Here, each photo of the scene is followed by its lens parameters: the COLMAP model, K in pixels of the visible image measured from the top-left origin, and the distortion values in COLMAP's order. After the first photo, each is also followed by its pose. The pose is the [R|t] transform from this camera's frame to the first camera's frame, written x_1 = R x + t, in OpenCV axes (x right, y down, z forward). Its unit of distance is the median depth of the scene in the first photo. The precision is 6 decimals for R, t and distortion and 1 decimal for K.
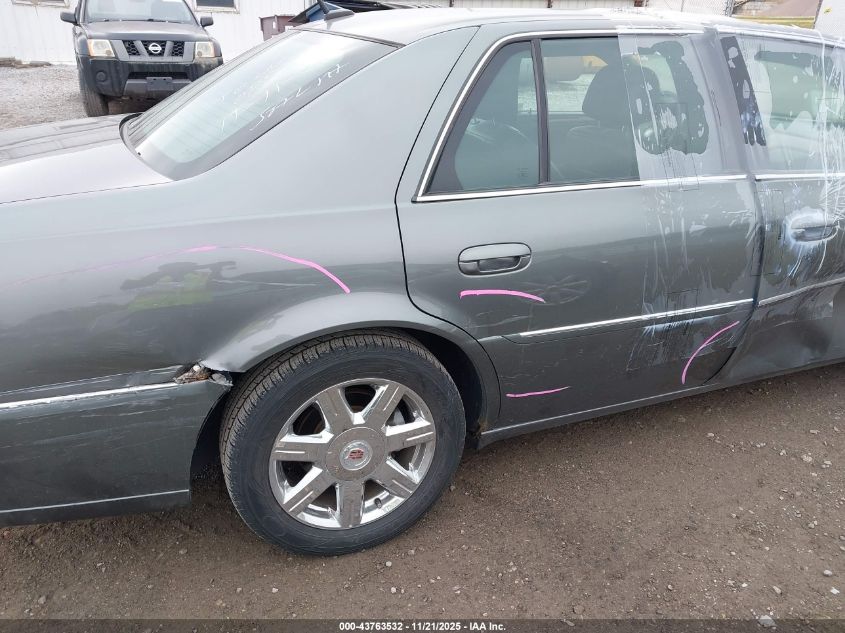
lens RADIAL K [[680.6, 0, 416.3], [0, 680.6, 315.4], [0, 0, 1]] dist [0.026974, -0.026579]
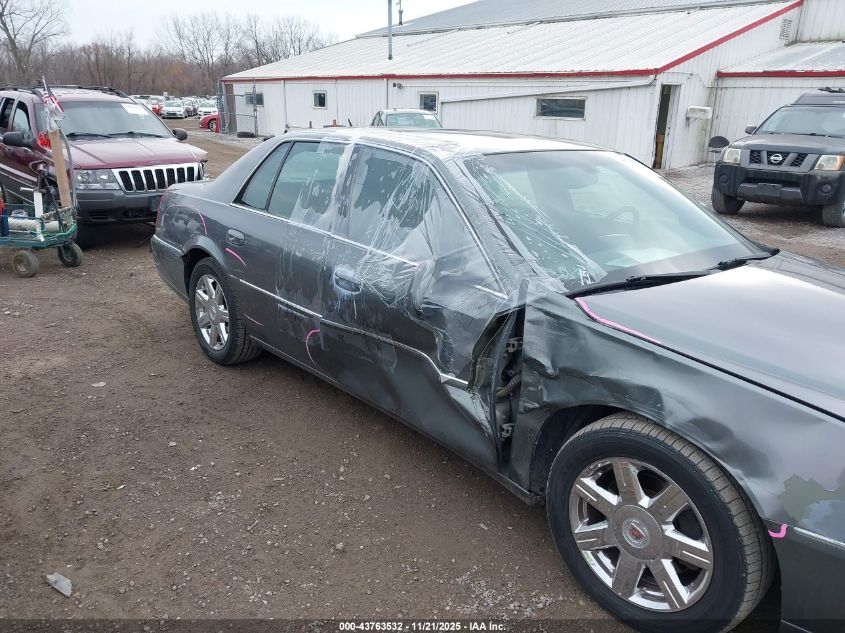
lens RADIAL K [[680.6, 0, 415.2], [0, 680.6, 318.3], [0, 0, 1]] dist [0.026974, -0.026579]
pose [[0.315474, 0.270659, -0.909516, 2.096757], [-0.395195, 0.908861, 0.133386, -0.327660], [0.862726, 0.317357, 0.393685, 0.664307]]
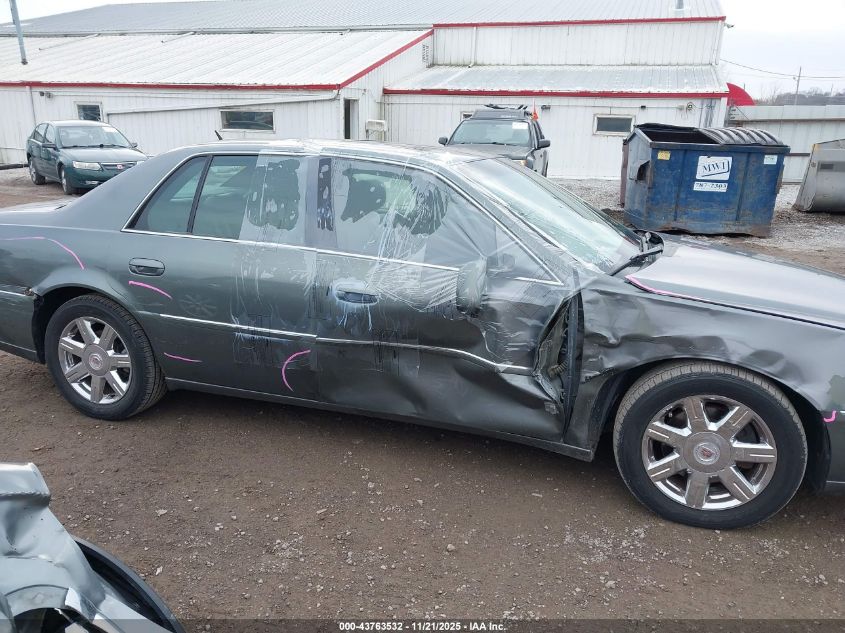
lens RADIAL K [[680.6, 0, 421.2], [0, 680.6, 317.2], [0, 0, 1]] dist [0.026974, -0.026579]
pose [[0.752191, 0.173466, -0.635703, 1.711685], [-0.269994, 0.961162, -0.057194, -0.044545], [0.601092, 0.214657, 0.769812, 0.049438]]
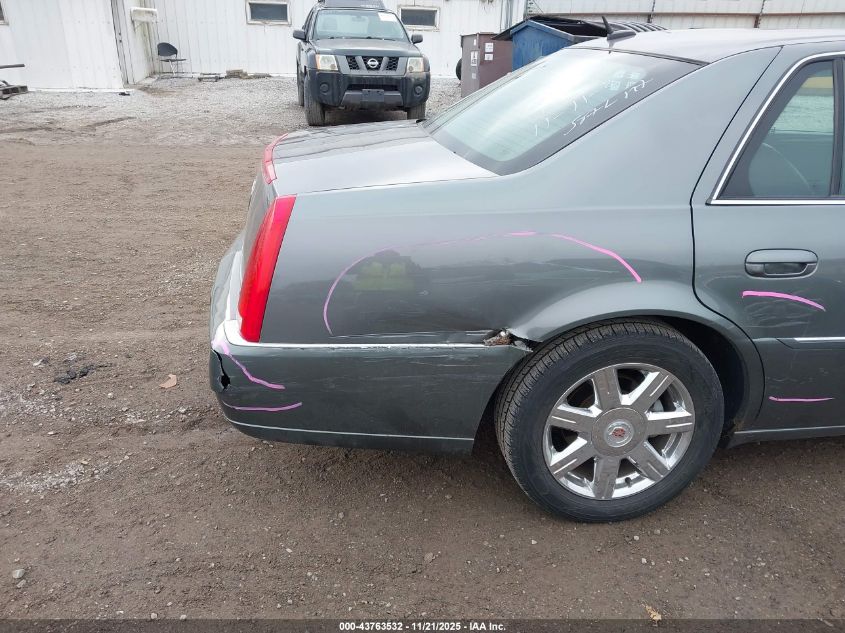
lens RADIAL K [[680.6, 0, 408.5], [0, 680.6, 313.0], [0, 0, 1]] dist [0.026974, -0.026579]
pose [[0.969492, 0.096723, -0.225234, -0.179825], [-0.102168, 0.994687, -0.012619, 0.059621], [0.222817, 0.035246, 0.974223, -0.145128]]
